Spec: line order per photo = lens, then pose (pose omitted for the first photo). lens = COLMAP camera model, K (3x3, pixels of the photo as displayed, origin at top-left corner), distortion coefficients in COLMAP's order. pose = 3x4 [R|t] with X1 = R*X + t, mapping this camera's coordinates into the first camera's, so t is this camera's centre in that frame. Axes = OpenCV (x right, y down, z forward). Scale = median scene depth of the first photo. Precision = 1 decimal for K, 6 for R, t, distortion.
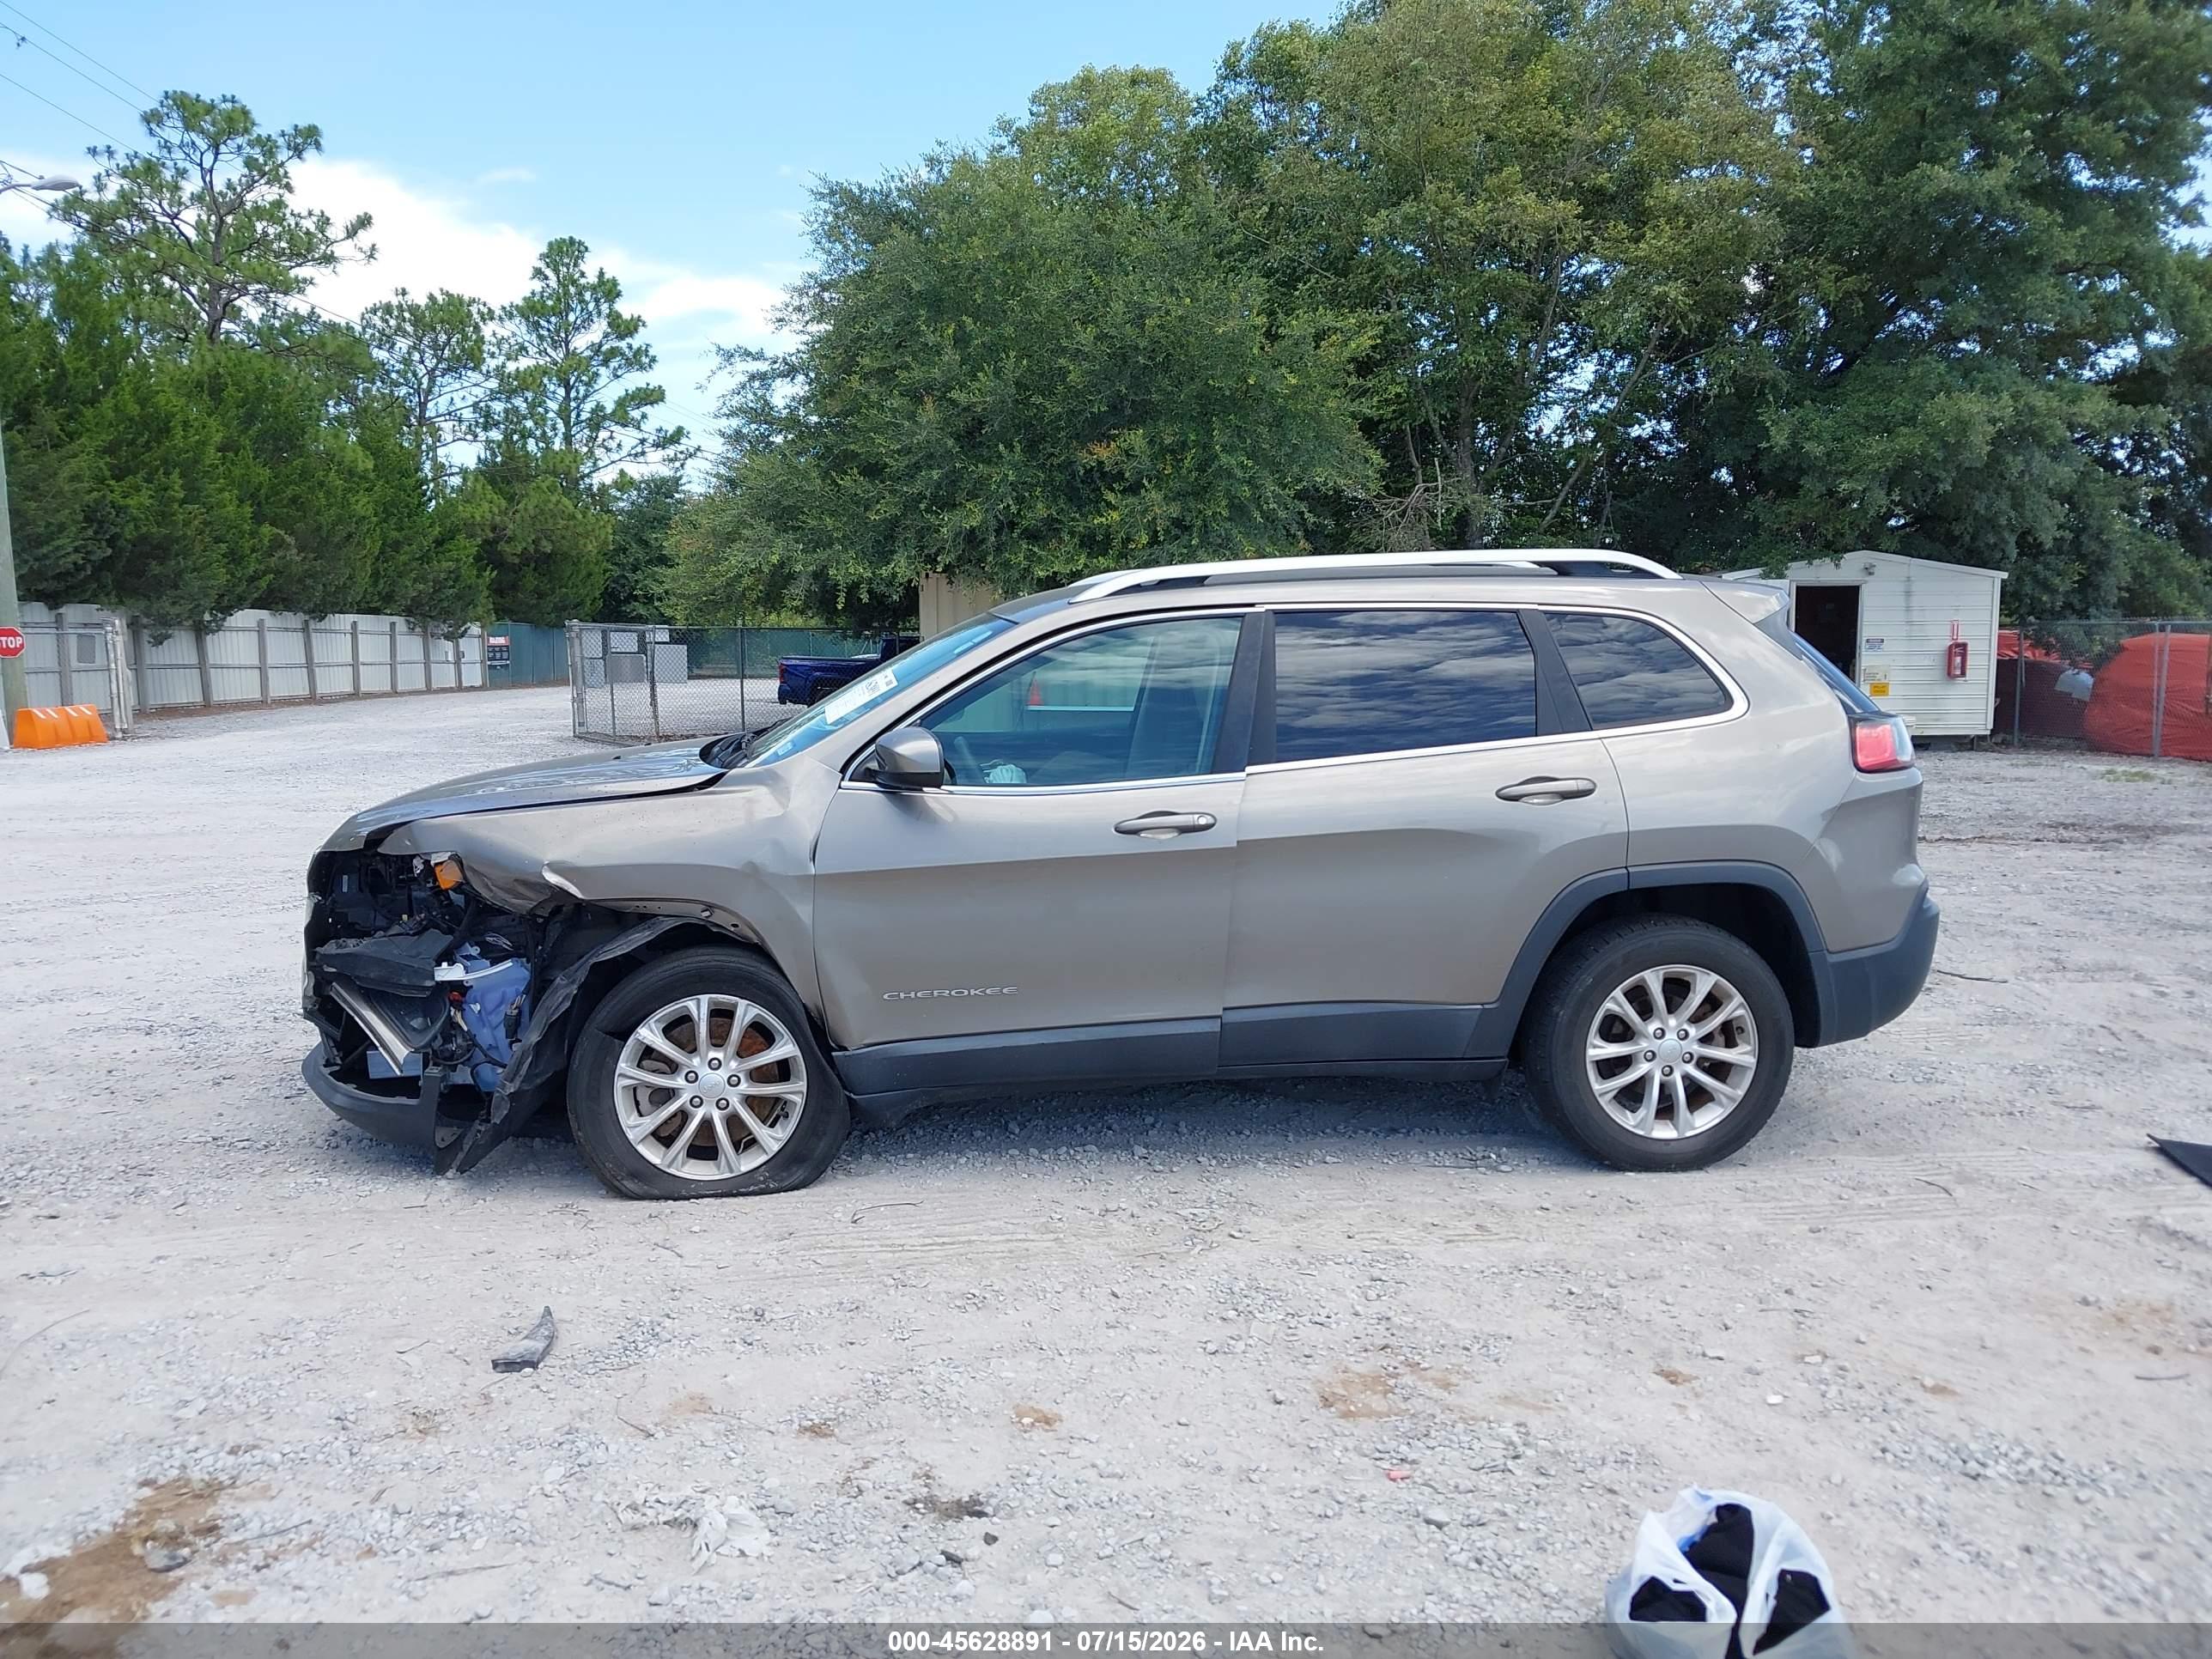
lens RADIAL K [[1728.4, 0, 1138.5], [0, 1728.4, 828.3], [0, 0, 1]] dist [-0.003777, -0.008054]
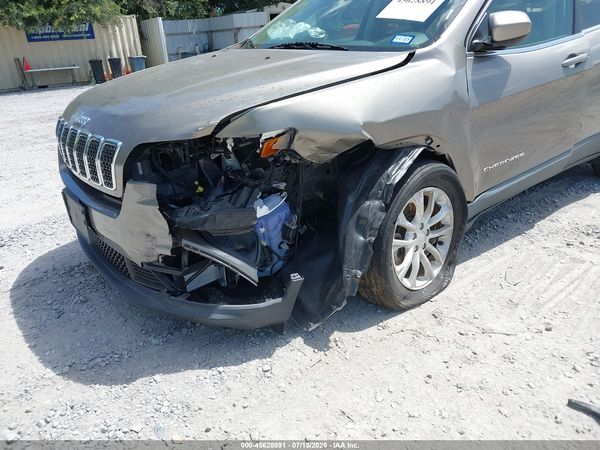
lens RADIAL K [[475.2, 0, 293.6], [0, 475.2, 216.8], [0, 0, 1]] dist [0.024650, -0.007682]
pose [[0.844224, -0.238523, 0.479992, -0.561427], [0.118779, 0.956513, 0.266410, -0.017033], [-0.522663, -0.167896, 0.835843, 0.634976]]
